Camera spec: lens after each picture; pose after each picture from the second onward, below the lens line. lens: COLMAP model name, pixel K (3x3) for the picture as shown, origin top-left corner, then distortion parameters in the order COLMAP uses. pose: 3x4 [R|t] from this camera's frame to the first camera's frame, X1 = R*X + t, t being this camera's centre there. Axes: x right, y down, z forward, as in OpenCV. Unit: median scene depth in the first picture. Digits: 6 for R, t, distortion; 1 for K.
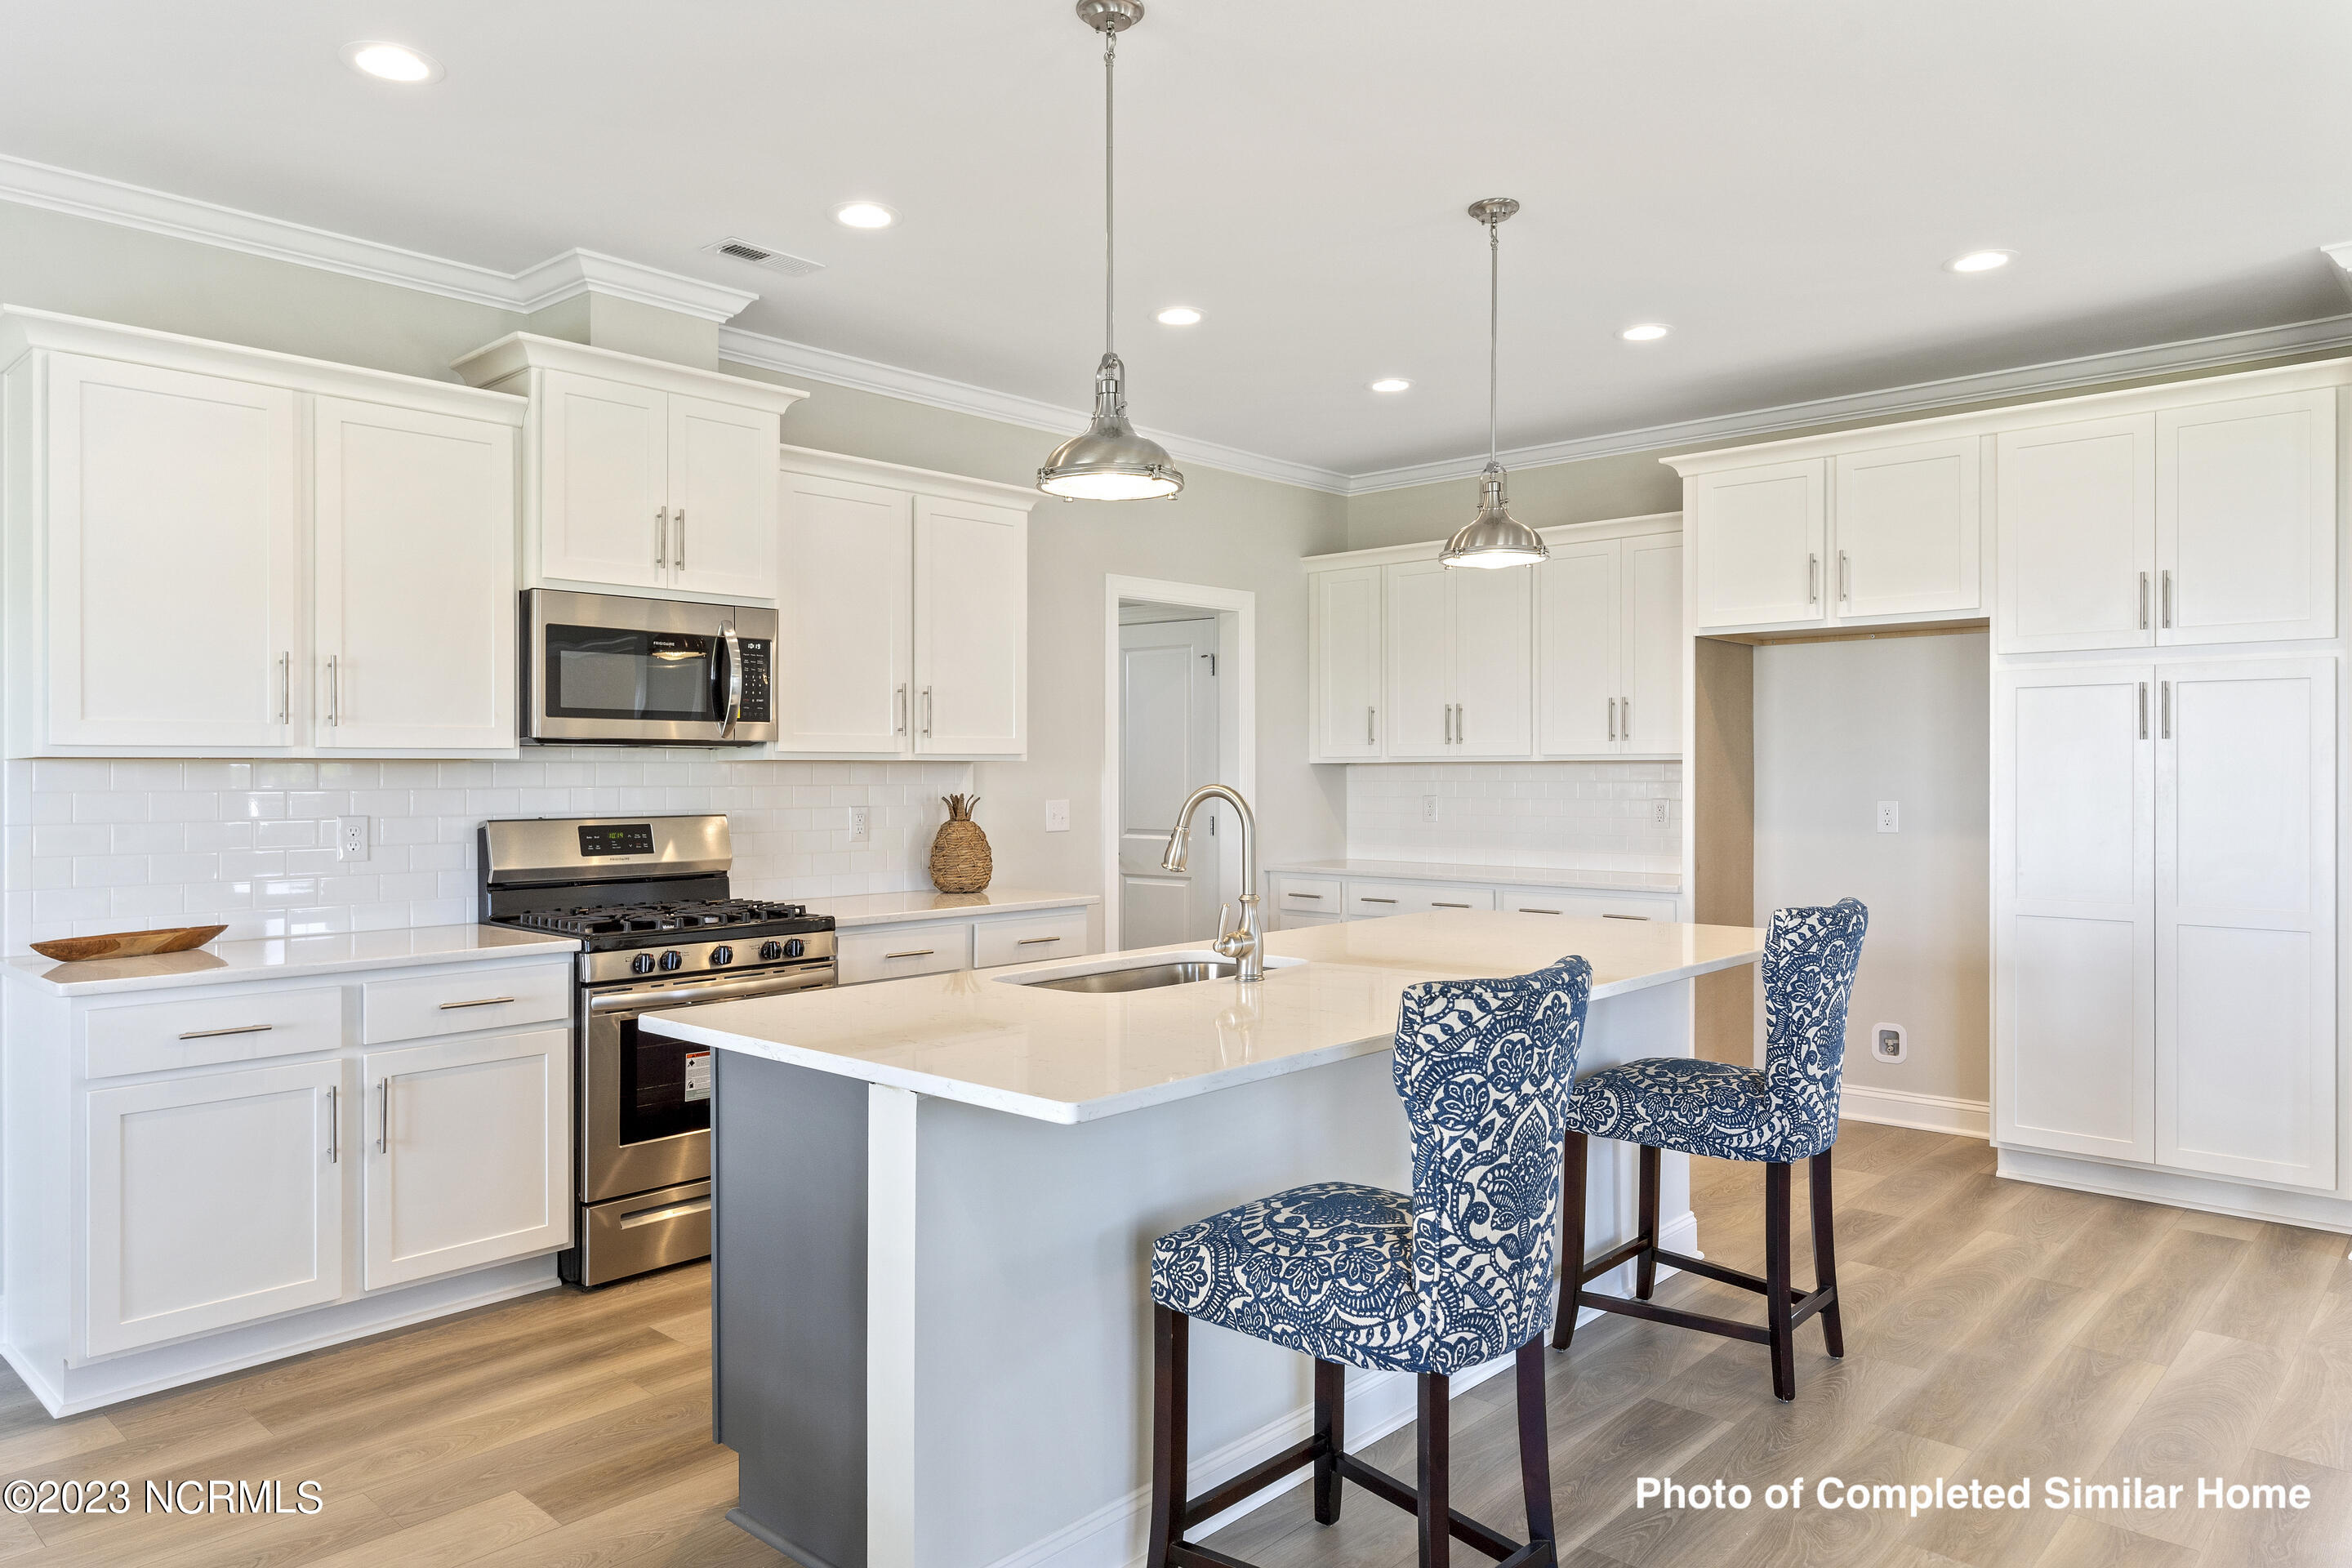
lens RADIAL K [[1522.6, 0, 1176.0], [0, 1522.6, 784.0], [0, 0, 1]] dist [-0.000617, 0.001095]
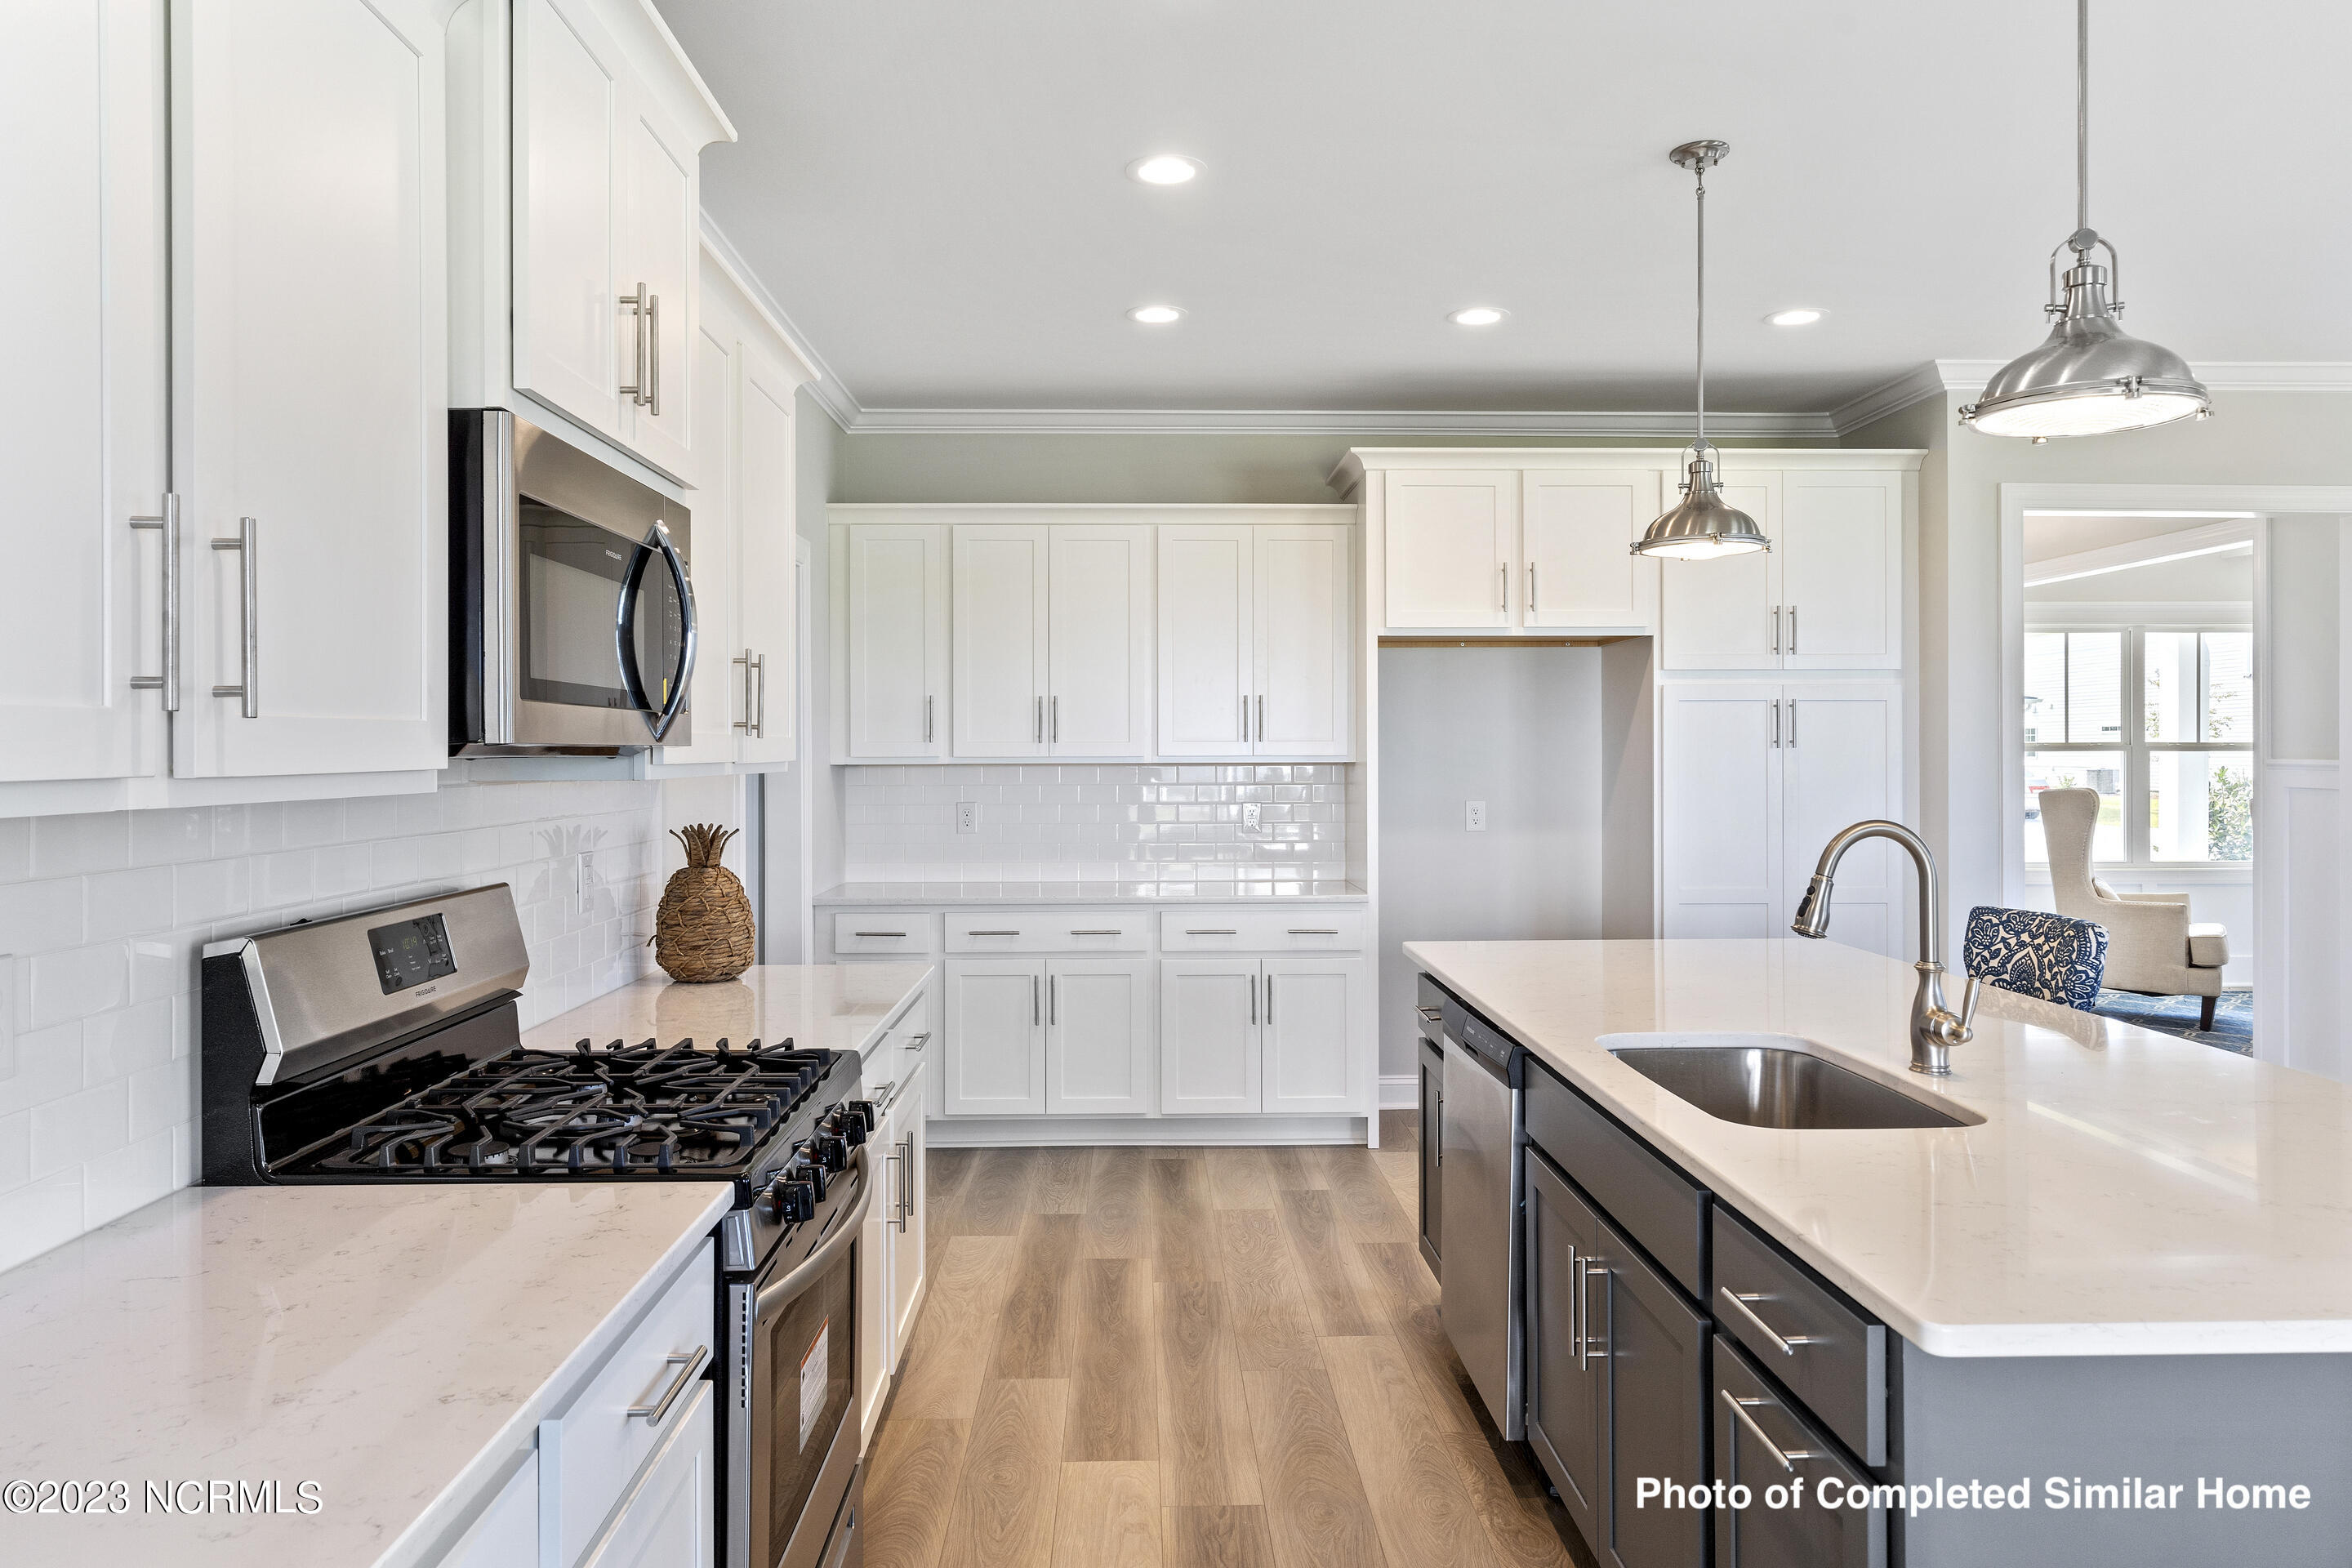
lens RADIAL K [[1523.2, 0, 1173.1], [0, 1523.2, 758.8], [0, 0, 1]] dist [-0.002876, -0.000580]
pose [[0.724754, -0.002958, 0.689001, -0.512109], [0.006092, 0.999979, -0.002116, -0.021343], [-0.688980, 0.005731, 0.724757, 0.472261]]
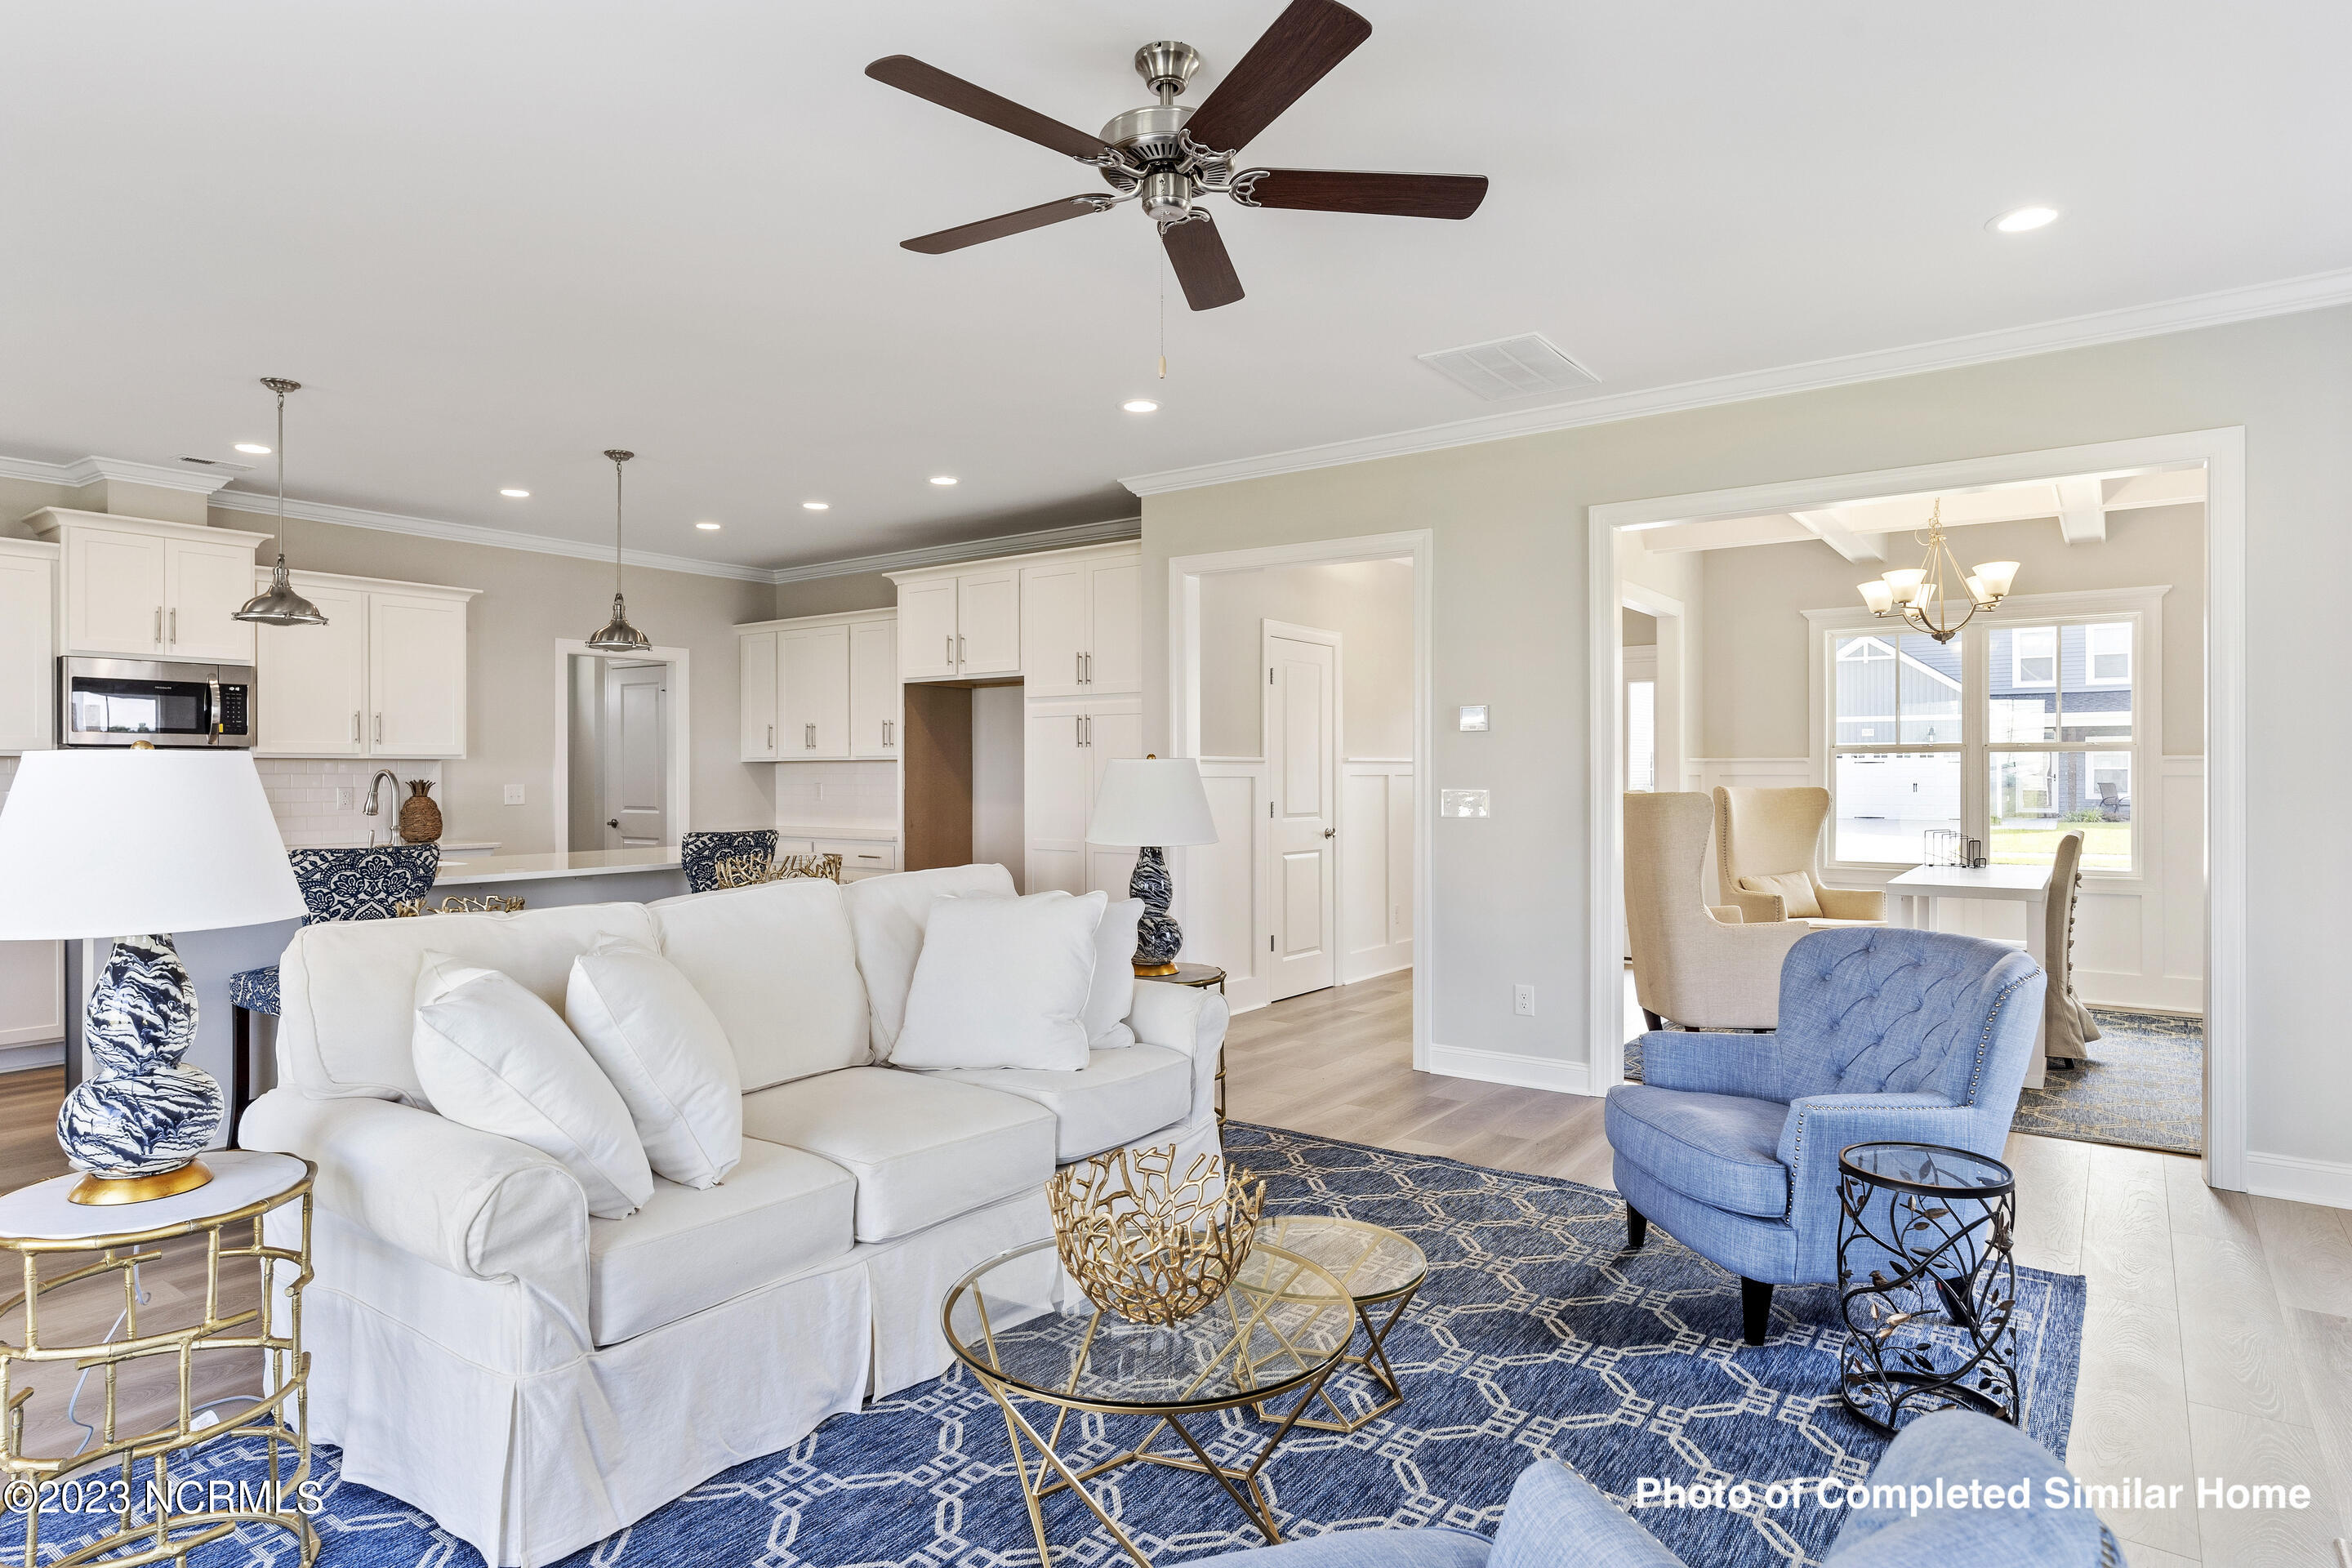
lens RADIAL K [[1336.9, 0, 1172.3], [0, 1336.9, 786.8], [0, 0, 1]] dist [0.003189, 0.003195]
pose [[0.995865, 0.000224, 0.090848, 0.604250], [-0.000300, 1.000000, 0.000825, 0.014462], [-0.090848, -0.000849, 0.995864, -0.542560]]
